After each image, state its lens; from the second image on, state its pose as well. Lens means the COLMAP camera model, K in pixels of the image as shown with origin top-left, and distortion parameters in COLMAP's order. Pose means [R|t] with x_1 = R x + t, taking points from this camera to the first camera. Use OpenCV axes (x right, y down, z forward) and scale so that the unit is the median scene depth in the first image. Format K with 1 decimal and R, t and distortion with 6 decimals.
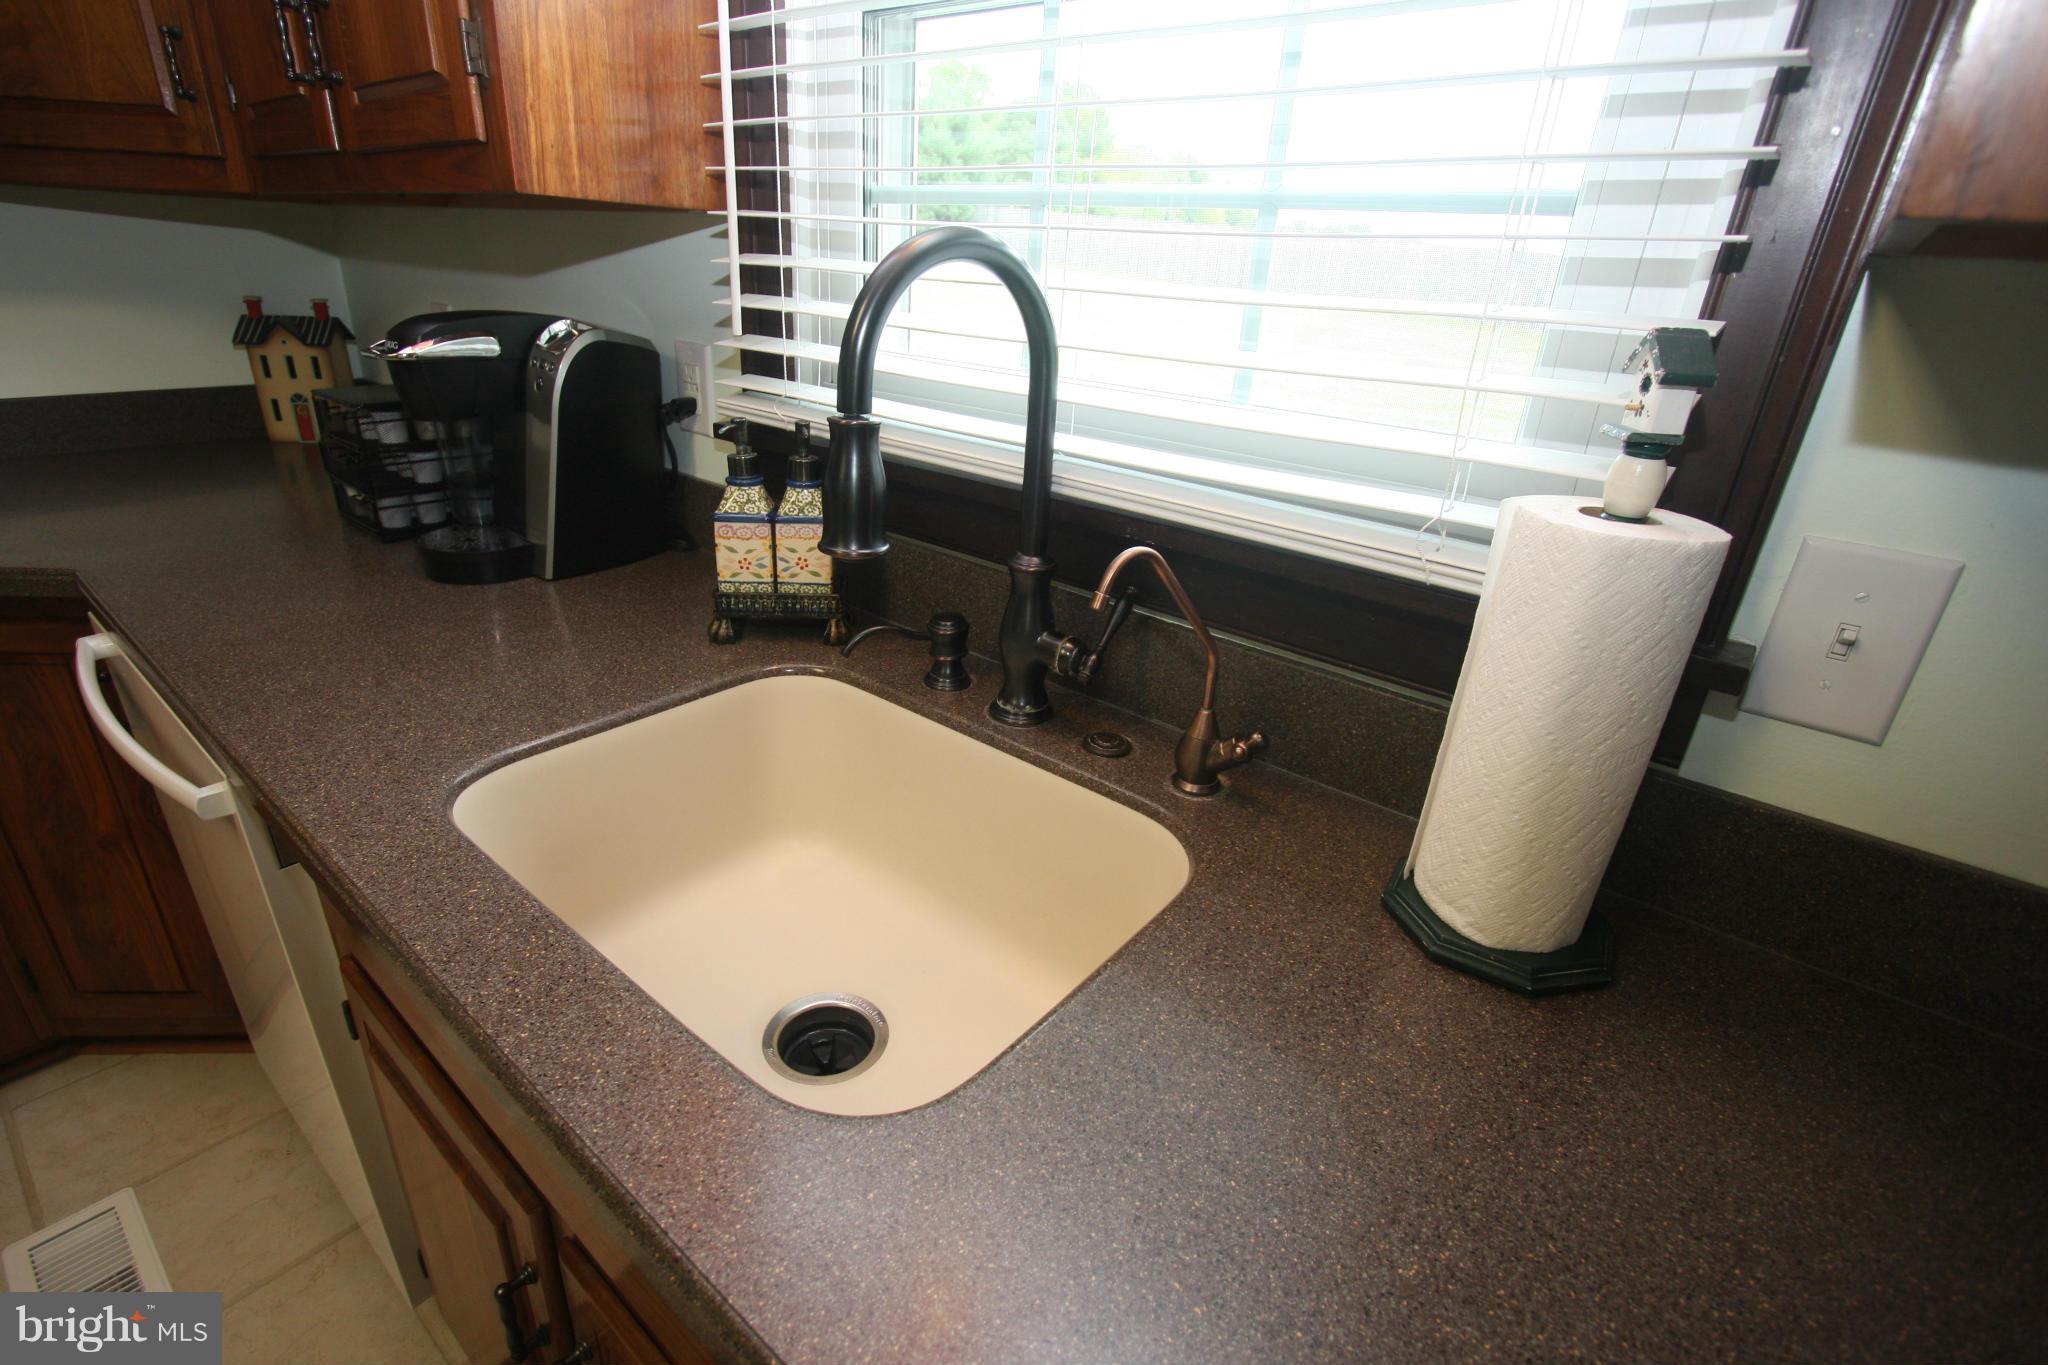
lens RADIAL K [[947.7, 0, 1010.8], [0, 947.7, 683.3], [0, 0, 1]] dist [-0.019630, 0.001606]
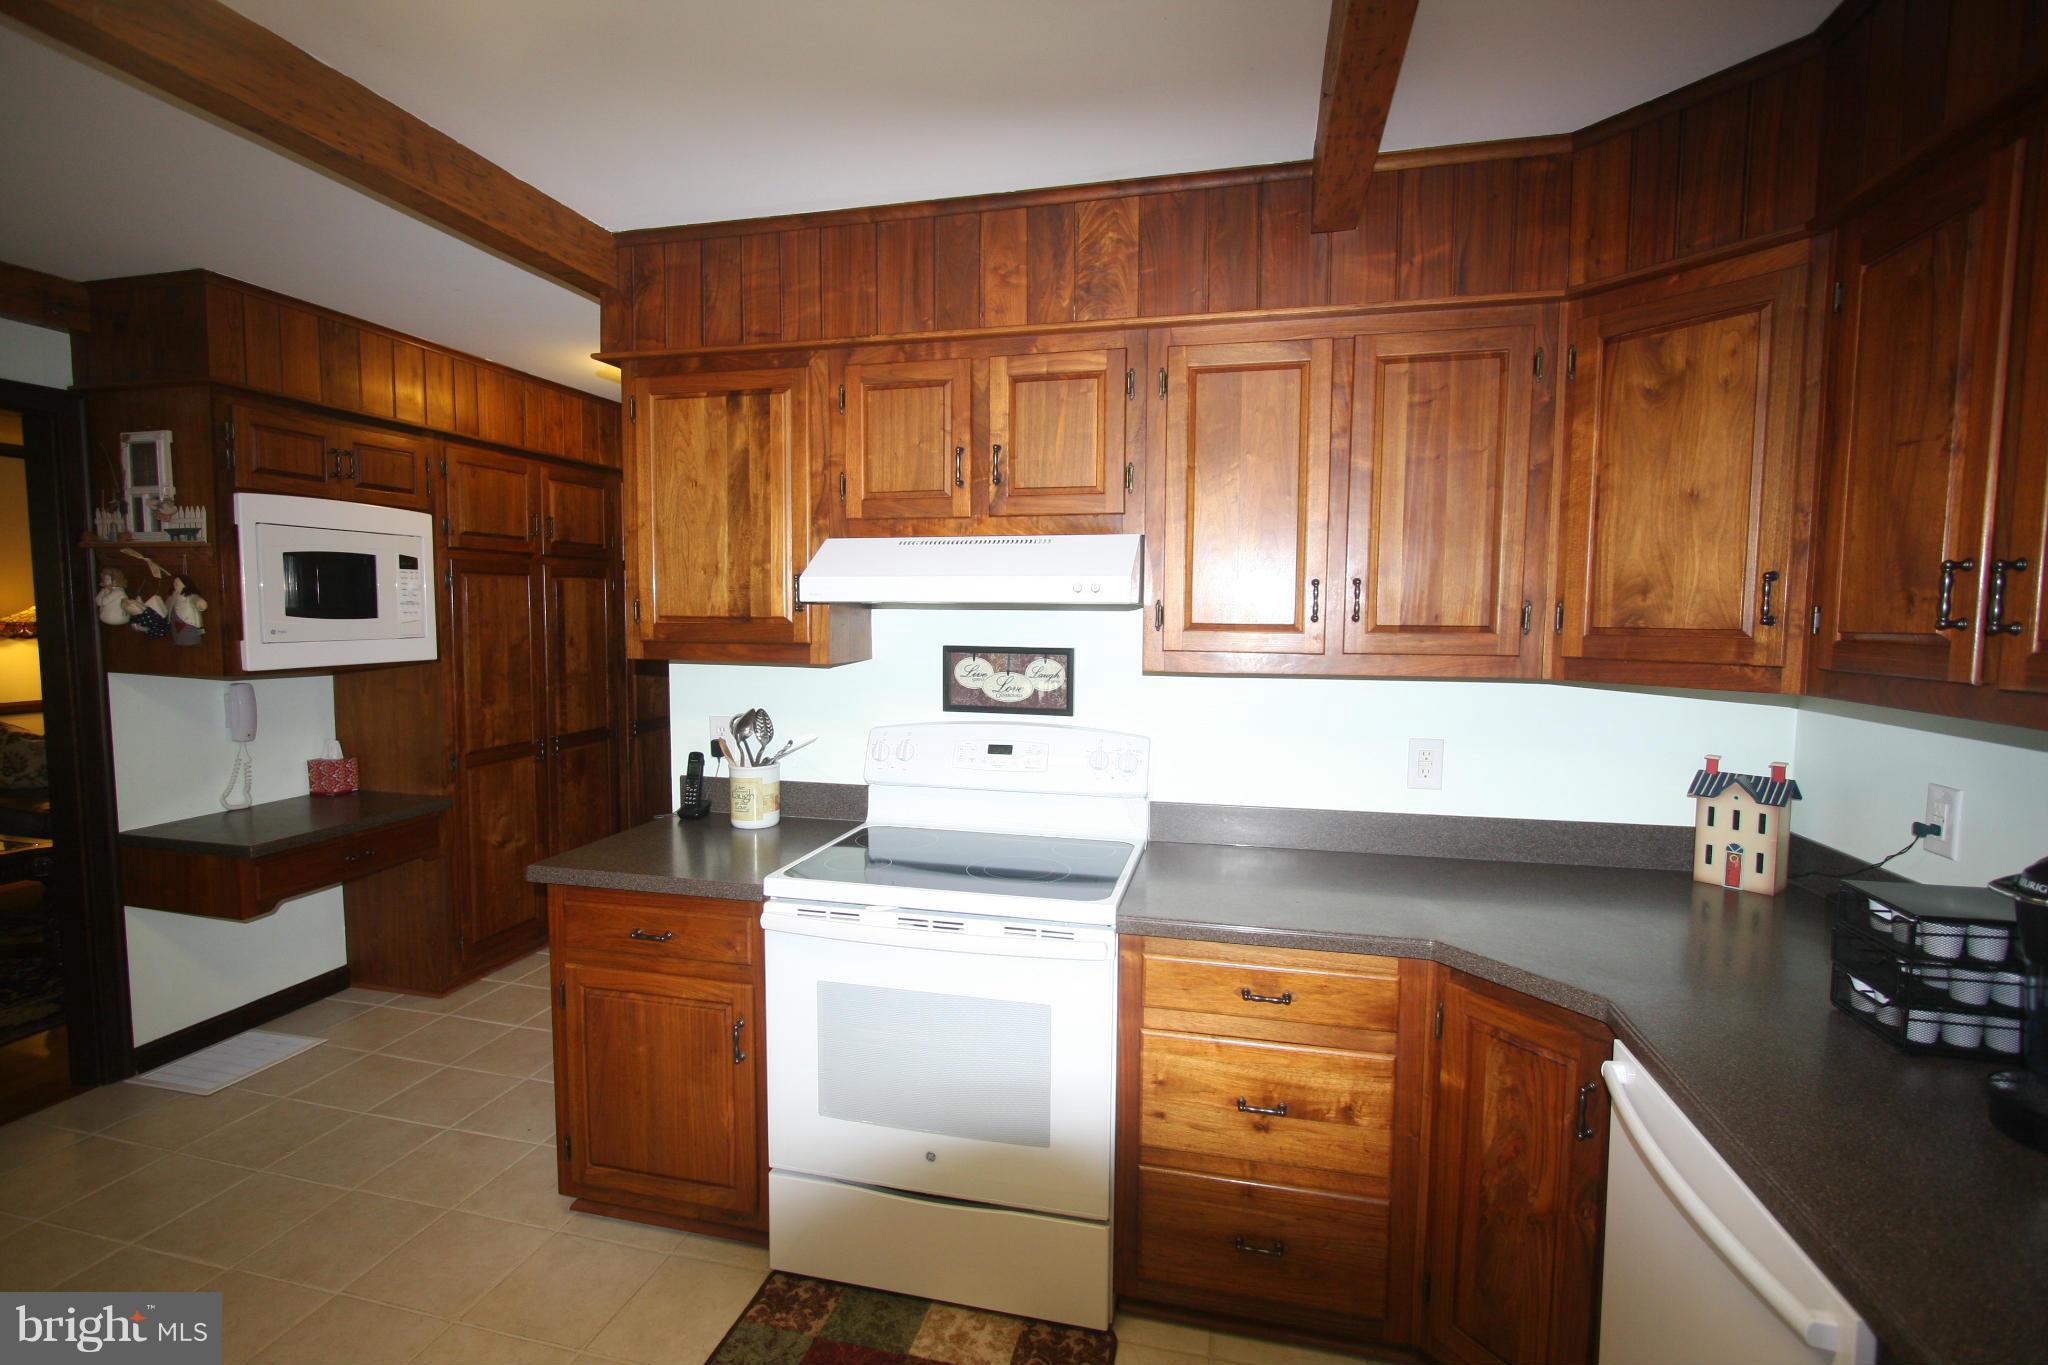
lens RADIAL K [[947.7, 0, 1010.8], [0, 947.7, 683.3], [0, 0, 1]] dist [-0.019630, 0.001606]
pose [[0.437421, 0.019750, -0.899040, -0.169279], [-0.349718, 0.924795, -0.149837, -0.030447], [0.828469, 0.379952, 0.411432, -0.195058]]
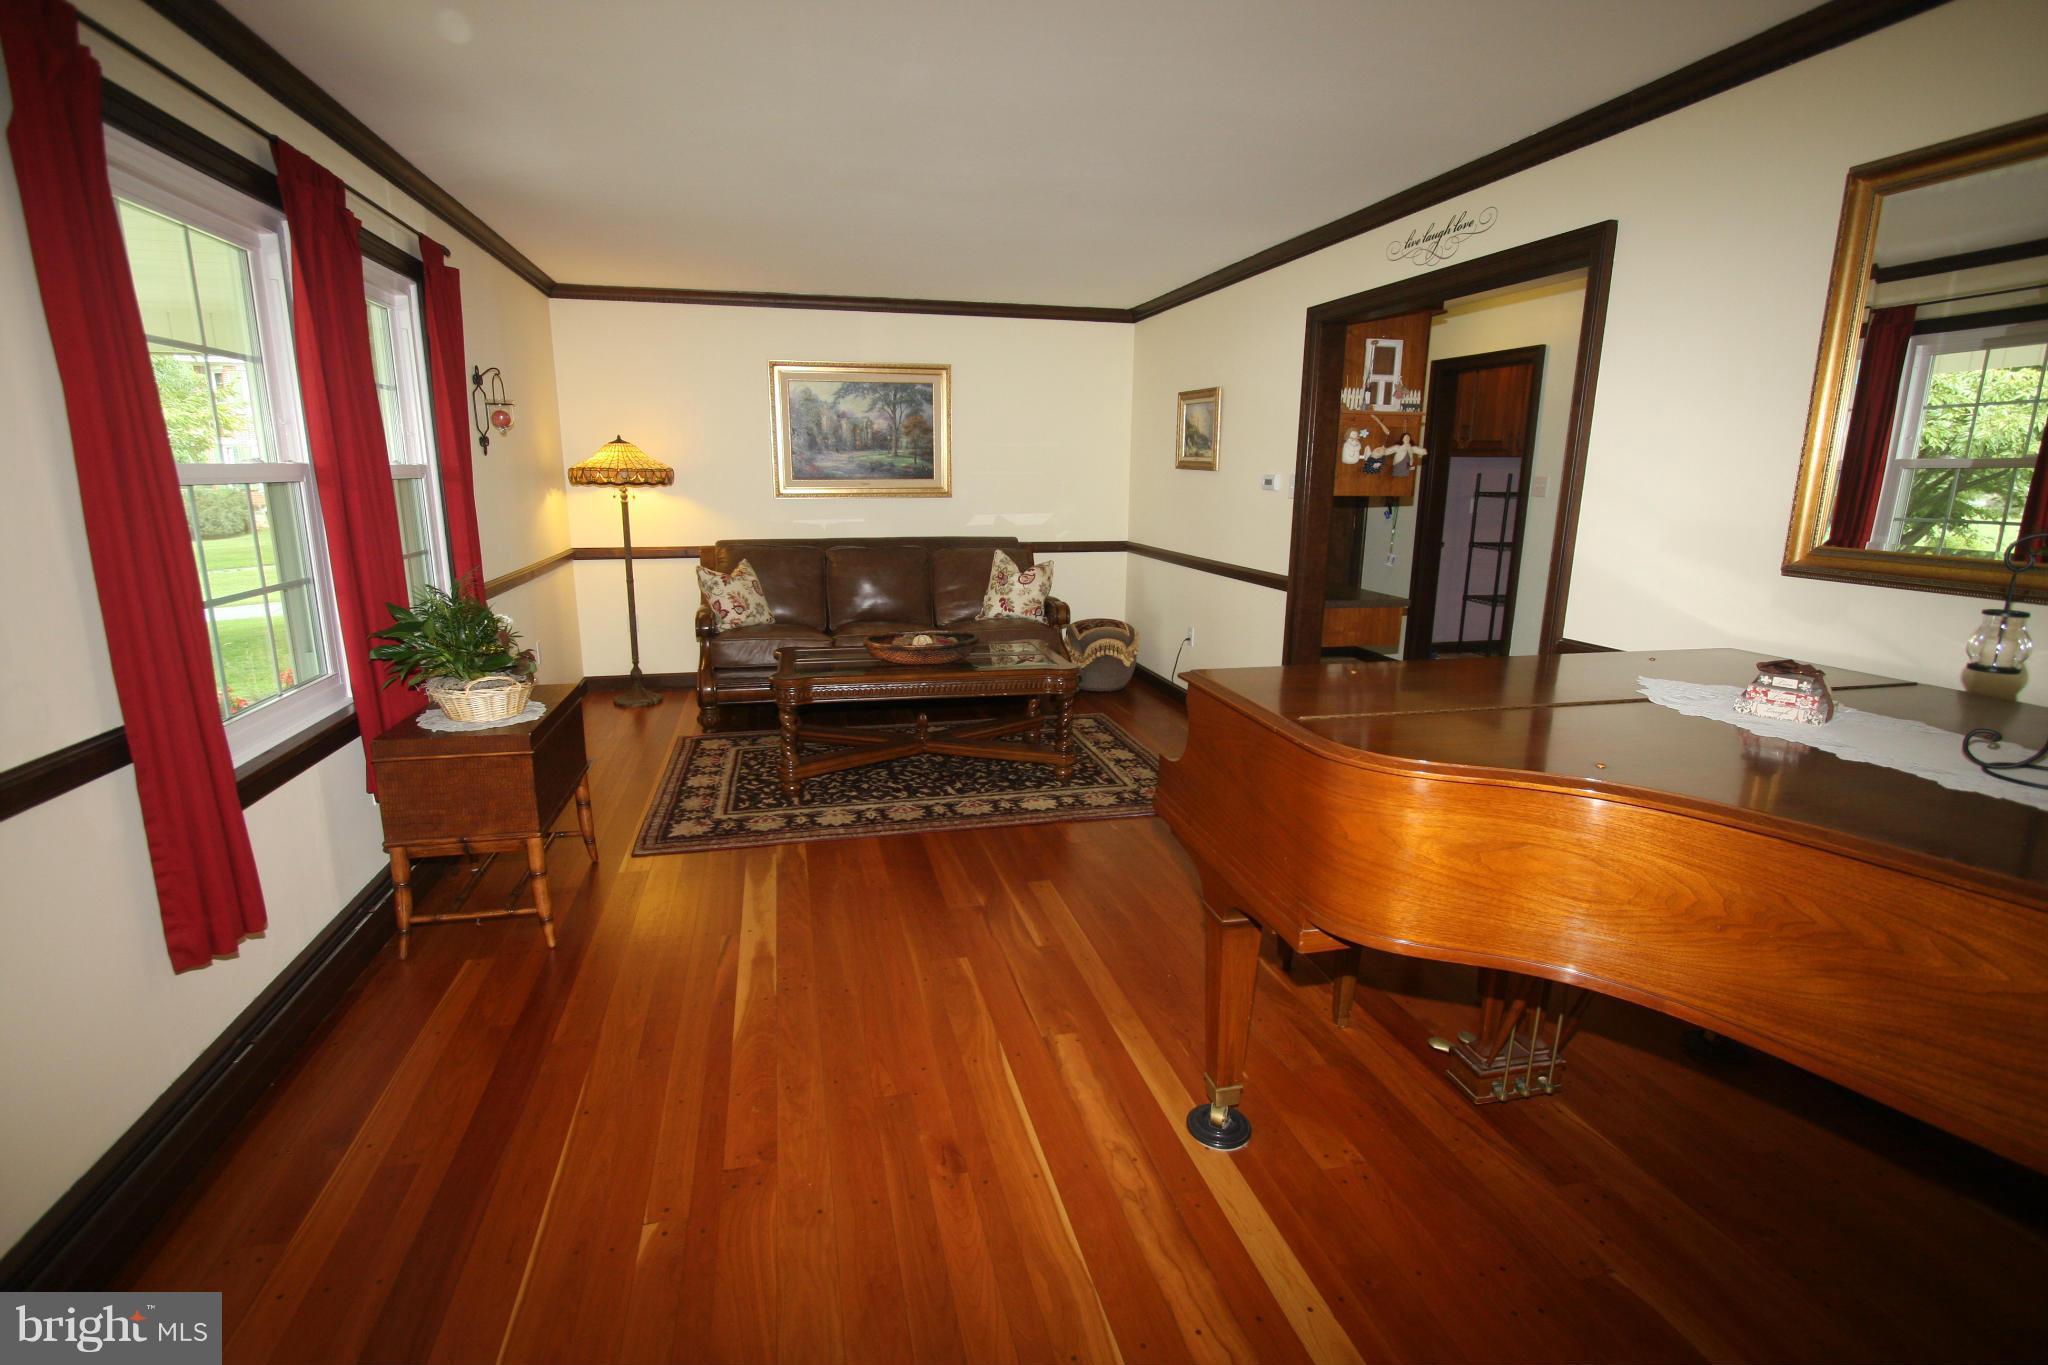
lens RADIAL K [[947.7, 0, 1010.8], [0, 947.7, 683.3], [0, 0, 1]] dist [-0.019630, 0.001606]
pose [[0.800472, 0.084749, -0.593348, -1.065803], [-0.210106, 0.966813, -0.145358, 0.905026], [0.561337, 0.241021, 0.791713, -2.319794]]
